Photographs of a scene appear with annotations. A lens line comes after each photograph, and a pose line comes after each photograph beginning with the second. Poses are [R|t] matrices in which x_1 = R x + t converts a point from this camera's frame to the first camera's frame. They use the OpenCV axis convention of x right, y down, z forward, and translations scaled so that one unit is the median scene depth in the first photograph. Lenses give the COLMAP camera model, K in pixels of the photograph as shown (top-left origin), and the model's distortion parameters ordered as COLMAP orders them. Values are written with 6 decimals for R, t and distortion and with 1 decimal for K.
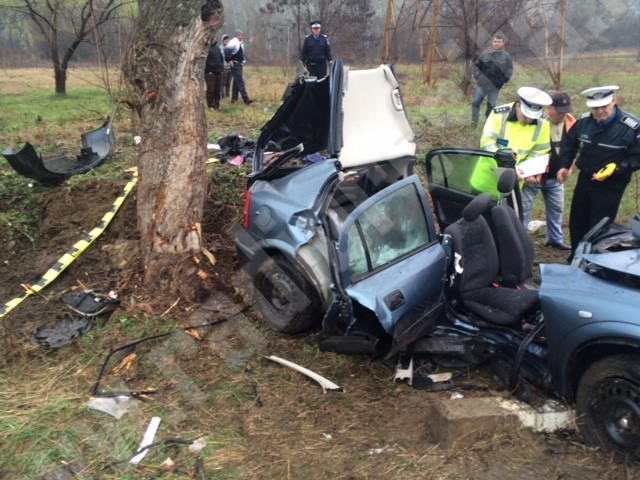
lens RADIAL K [[546.3, 0, 321.3], [0, 546.3, 245.5], [0, 0, 1]] dist [0.078121, -0.097014]
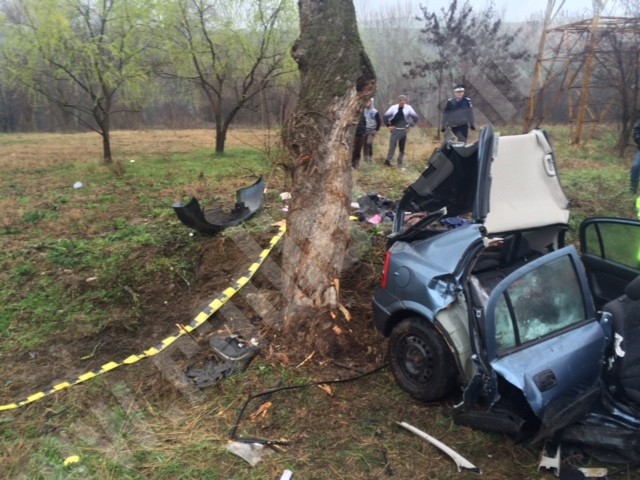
lens RADIAL K [[546.3, 0, 320.2], [0, 546.3, 242.9], [0, 0, 1]] dist [0.078121, -0.097014]
pose [[0.970882, 0.052283, -0.233783, -0.021355], [-0.076681, 0.992373, -0.096516, -0.008014], [0.226954, 0.111632, 0.967486, -0.010998]]
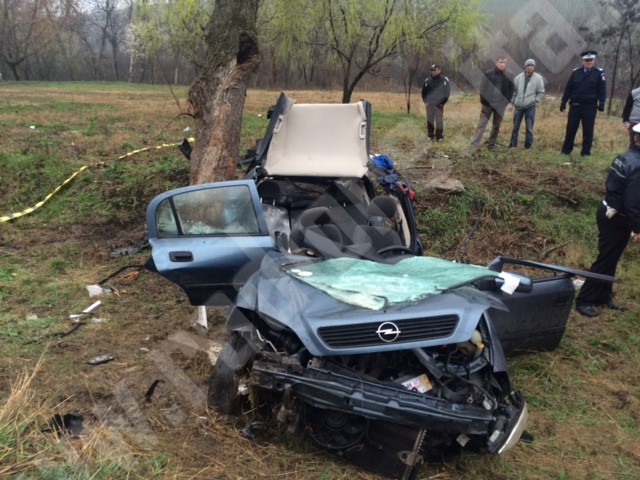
lens RADIAL K [[546.3, 0, 317.9], [0, 546.3, 245.1], [0, 0, 1]] dist [0.078121, -0.097014]
pose [[0.789819, 0.209835, -0.576329, 0.943920], [-0.235204, 0.971440, 0.031359, -0.045629], [0.566449, 0.110787, 0.816616, 0.005834]]
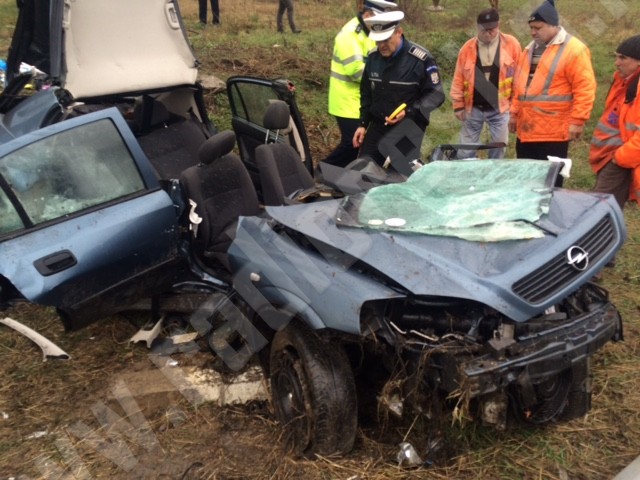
lens RADIAL K [[546.3, 0, 325.4], [0, 546.3, 245.3], [0, 0, 1]] dist [0.078121, -0.097014]
pose [[0.996919, -0.014338, 0.077113, 0.359531], [0.004533, 0.992040, 0.125845, -0.022627], [-0.078304, -0.125108, 0.989048, 0.102550]]
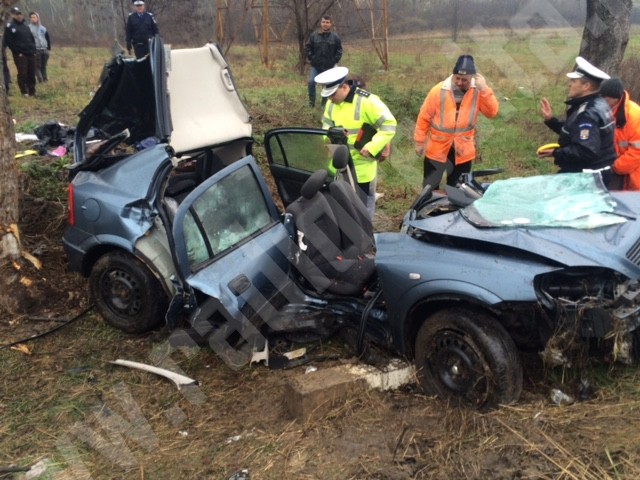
lens RADIAL K [[546.3, 0, 324.2], [0, 546.3, 244.8], [0, 0, 1]] dist [0.078121, -0.097014]
pose [[0.960849, -0.100729, 0.258114, 0.025033], [0.093131, 0.994787, 0.041526, 0.001507], [-0.260952, -0.015862, 0.965222, 0.009217]]
